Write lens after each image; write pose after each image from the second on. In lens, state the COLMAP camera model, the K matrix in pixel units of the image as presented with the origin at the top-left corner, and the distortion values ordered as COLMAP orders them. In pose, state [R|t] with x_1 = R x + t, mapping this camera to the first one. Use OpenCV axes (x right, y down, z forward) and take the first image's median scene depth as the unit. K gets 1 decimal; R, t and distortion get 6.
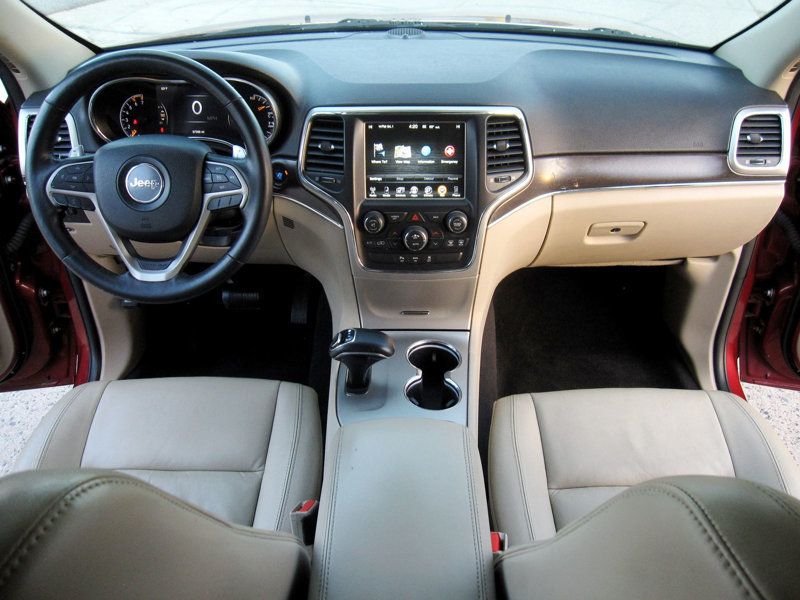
lens RADIAL K [[650.5, 0, 400.1], [0, 650.5, 299.0], [0, 0, 1]] dist [-0.040263, 0.001761]
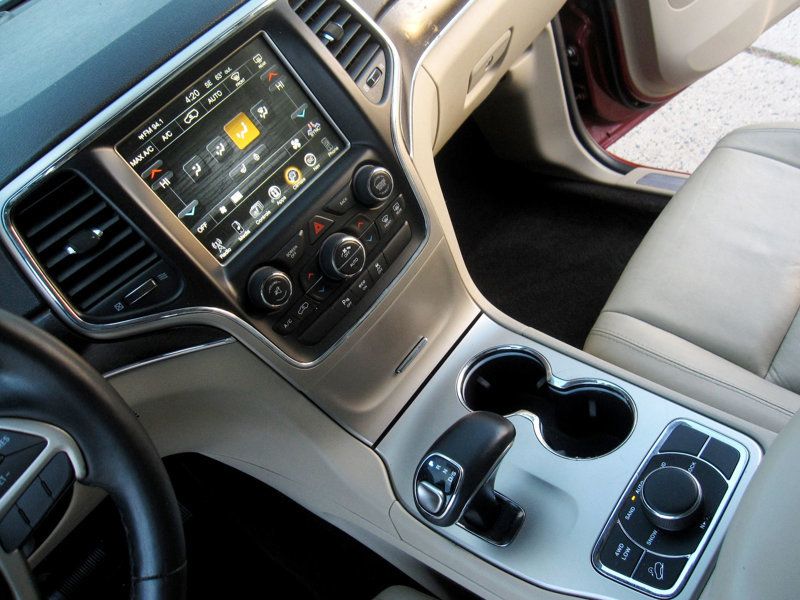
lens RADIAL K [[650.5, 0, 400.7], [0, 650.5, 300.3], [0, 0, 1]] dist [-0.040263, 0.001761]
pose [[0.605292, -0.697136, 0.384217, -0.180660], [0.684631, 0.702182, 0.195501, -0.140694], [-0.406081, 0.144712, 0.902306, 0.501657]]
